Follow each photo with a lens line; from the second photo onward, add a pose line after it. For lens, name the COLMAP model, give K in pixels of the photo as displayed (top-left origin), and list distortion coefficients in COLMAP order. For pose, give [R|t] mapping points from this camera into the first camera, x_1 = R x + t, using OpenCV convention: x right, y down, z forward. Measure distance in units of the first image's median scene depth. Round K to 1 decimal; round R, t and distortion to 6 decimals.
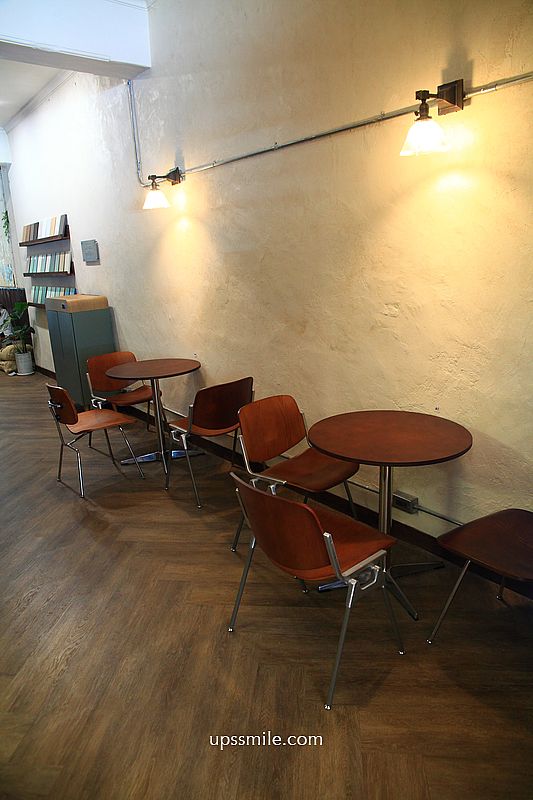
lens RADIAL K [[545.5, 0, 269.3], [0, 545.5, 393.6], [0, 0, 1]] dist [-0.046626, 0.031878]
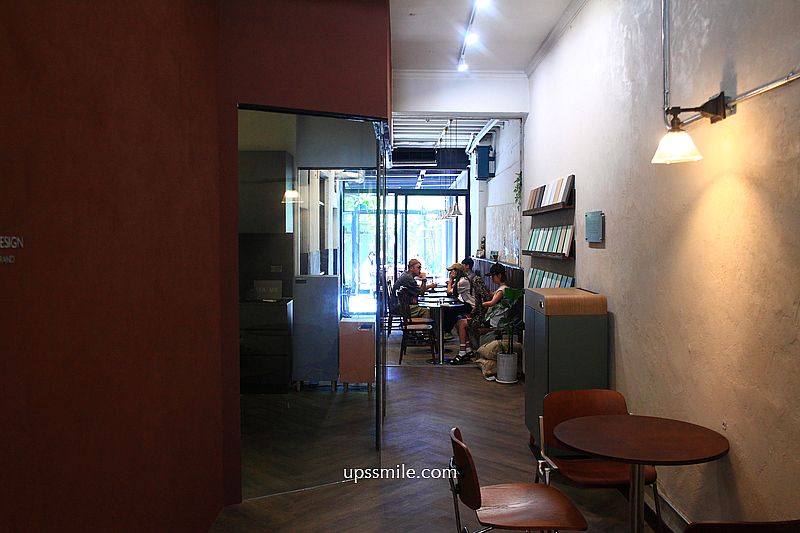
lens RADIAL K [[688.2, 0, 398.5], [0, 688.2, 268.3], [0, 0, 1]] dist [-0.056020, 0.019475]
pose [[0.779022, 0.076923, -0.622260, 0.016712], [-0.193638, 0.973447, -0.122084, -0.072723], [0.596346, 0.215599, 0.773232, 0.241809]]
